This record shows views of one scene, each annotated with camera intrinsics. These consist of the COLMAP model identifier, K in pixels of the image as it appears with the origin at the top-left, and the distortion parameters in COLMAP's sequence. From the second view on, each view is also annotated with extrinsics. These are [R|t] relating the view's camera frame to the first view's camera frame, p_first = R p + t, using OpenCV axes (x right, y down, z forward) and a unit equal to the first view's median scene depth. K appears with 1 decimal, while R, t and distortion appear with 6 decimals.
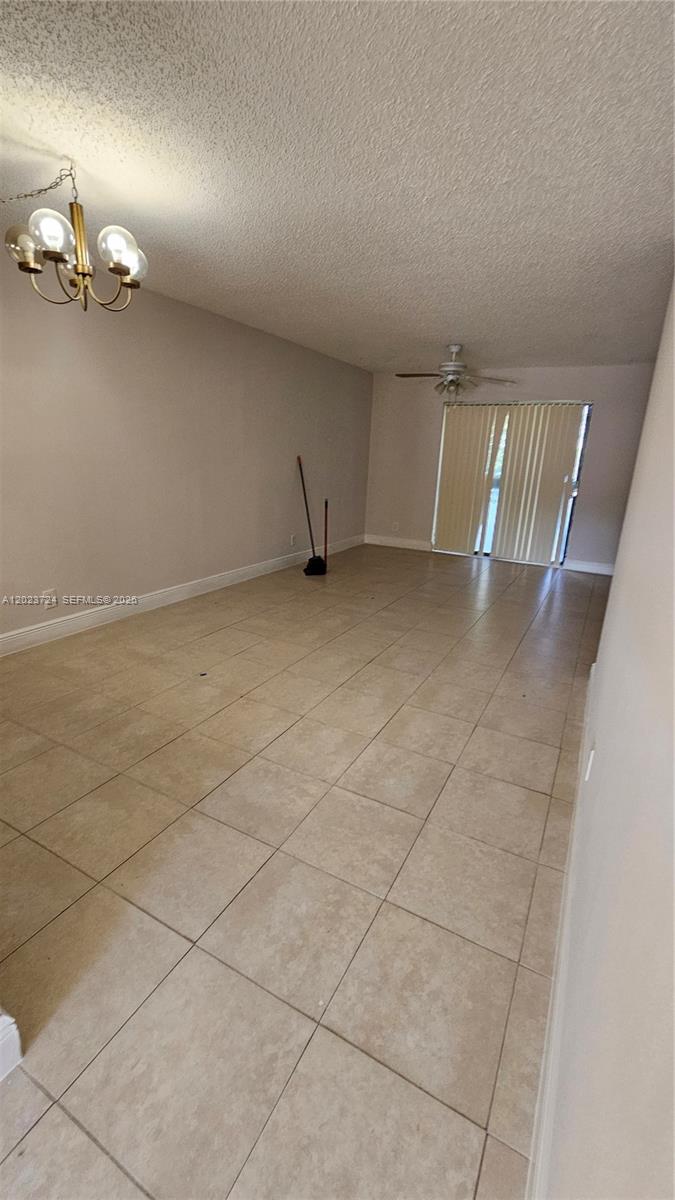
lens RADIAL K [[506.8, 0, 337.5], [0, 506.8, 600.0], [0, 0, 1]] dist [0.000814, 0.000073]
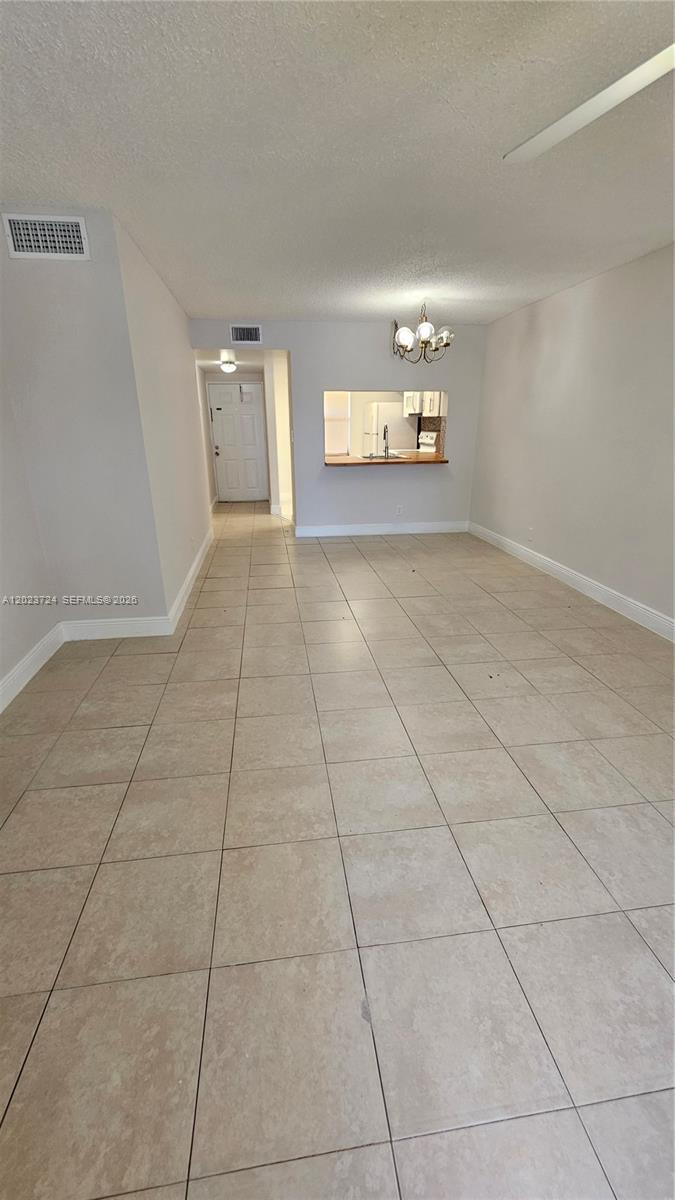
lens RADIAL K [[494.0, 0, 337.5], [0, 494.0, 600.0], [0, 0, 1]] dist [0.000395, 0.000190]
pose [[-0.806793, 0.167218, -0.566677, 0.770806], [-0.194062, 0.830903, 0.521478, -0.506470], [0.558054, 0.530696, -0.637916, 1.777707]]
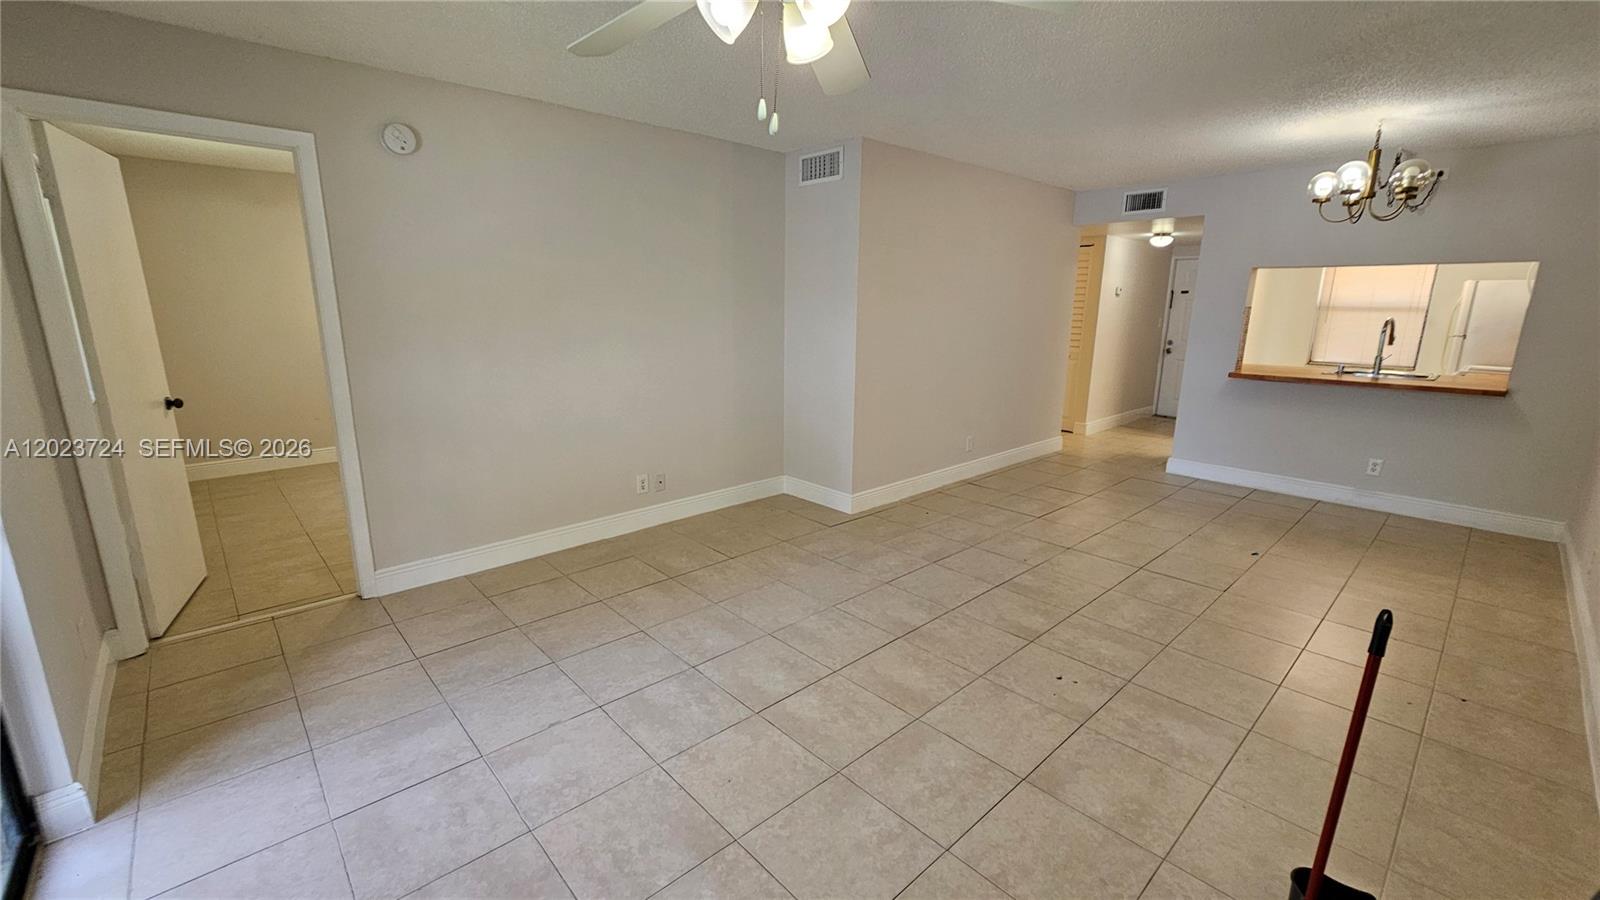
lens RADIAL K [[654.8, 0, 796.5], [0, 654.8, 446.1], [0, 0, 1]] dist [0.001932, -0.000464]
pose [[-0.944886, -0.115618, 0.306304, 0.186022], [0.048728, 0.875486, 0.480780, -0.628371], [-0.323752, 0.469208, -0.821601, 2.058090]]
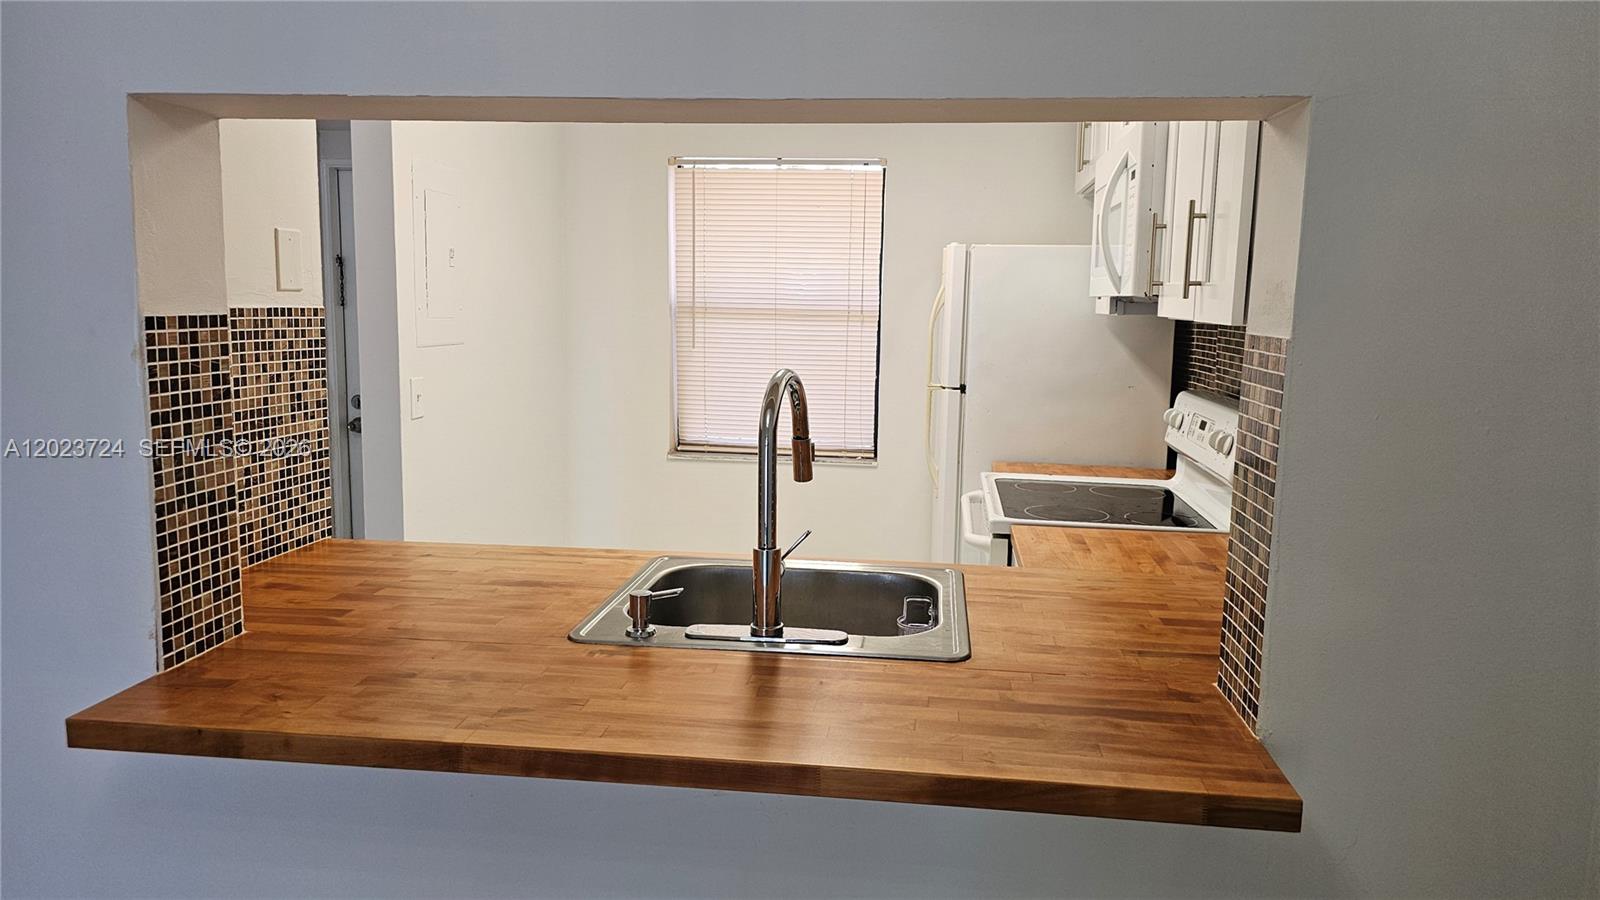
lens RADIAL K [[1059.1, 0, 827.6], [0, 1059.1, 445.0], [0, 0, 1]] dist [0.039159, -0.002962]
pose [[-0.922826, -0.012340, -0.385019, -0.409165], [-0.167536, 0.912867, 0.372297, -0.269176], [0.346877, 0.408070, -0.844485, 0.743622]]
